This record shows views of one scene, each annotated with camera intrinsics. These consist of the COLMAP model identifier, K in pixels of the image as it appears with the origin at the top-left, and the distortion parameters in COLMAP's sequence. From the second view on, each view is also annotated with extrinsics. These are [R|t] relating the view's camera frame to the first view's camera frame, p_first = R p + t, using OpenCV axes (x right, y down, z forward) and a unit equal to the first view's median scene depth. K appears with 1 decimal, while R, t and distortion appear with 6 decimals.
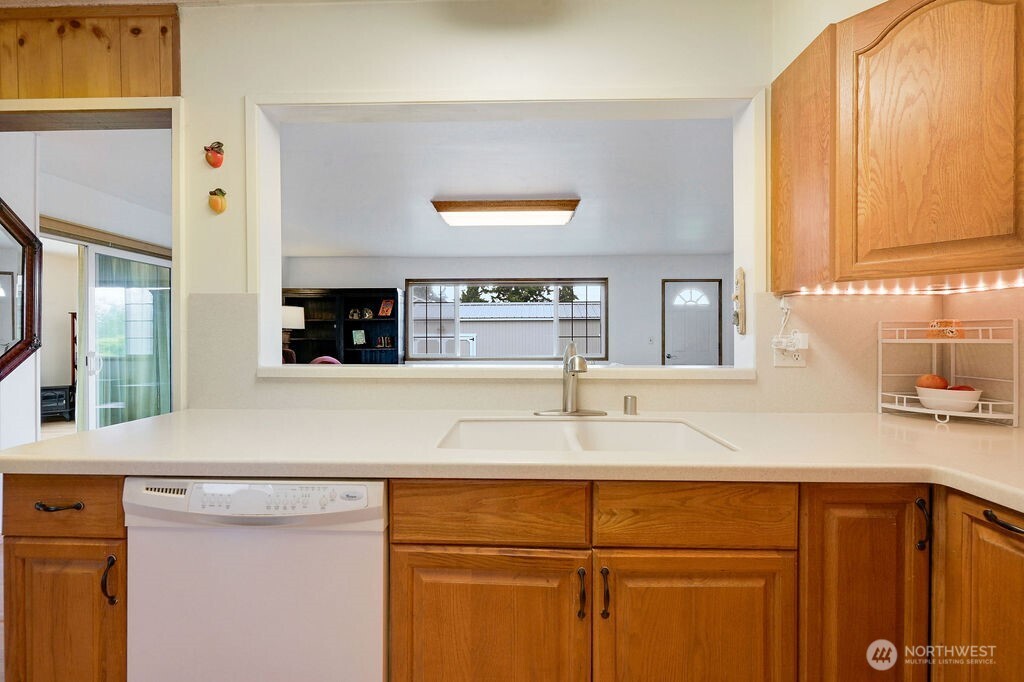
lens RADIAL K [[421.8, 0, 518.1], [0, 421.8, 340.6], [0, 0, 1]] dist [-0.002845, 0.000587]
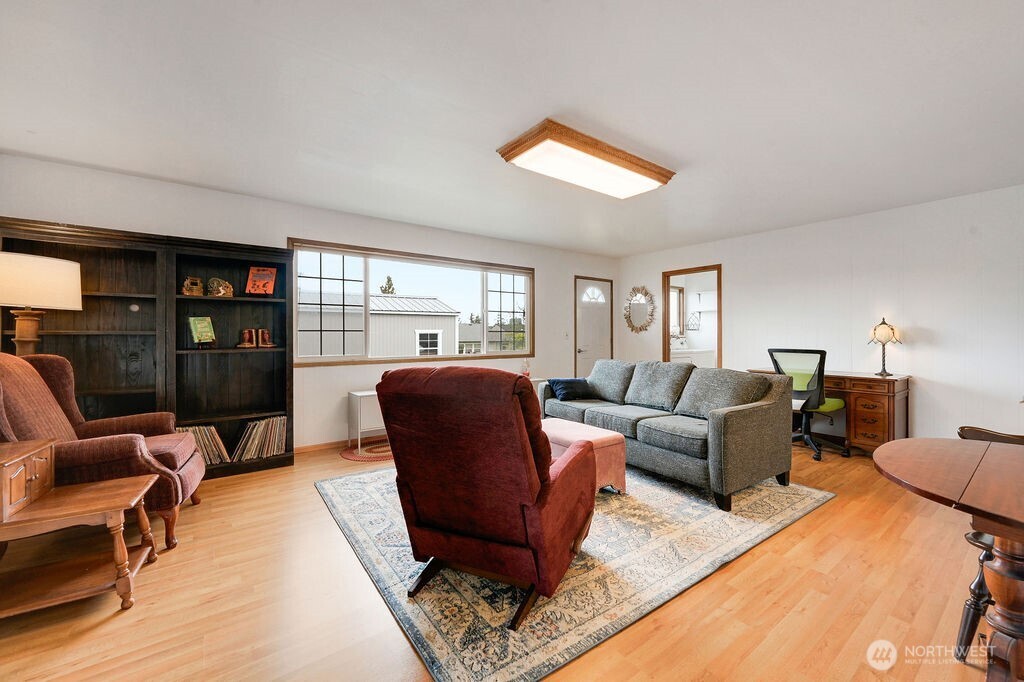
lens RADIAL K [[405.0, 0, 519.3], [0, 405.0, 335.3], [0, 0, 1]] dist [-0.001494, 0.000943]
pose [[0.790637, 0.001509, 0.612283, -1.563347], [0.000959, 0.999993, -0.003703, 0.009935], [-0.612284, 0.003515, 0.790630, 1.357614]]
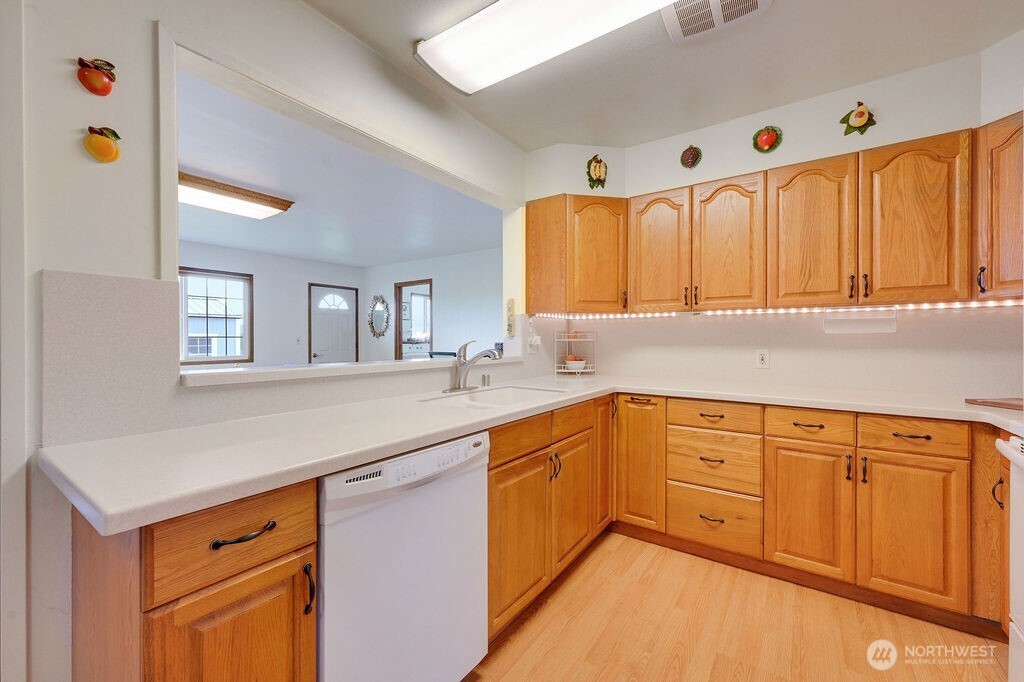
lens RADIAL K [[405.0, 0, 512.2], [0, 405.0, 338.8], [0, 0, 1]] dist [-0.001494, 0.000943]
pose [[0.557656, 0.000098, 0.830072, -0.936589], [0.004284, 0.999986, -0.002996, -0.000078], [-0.830061, 0.005227, 0.557648, 0.056140]]
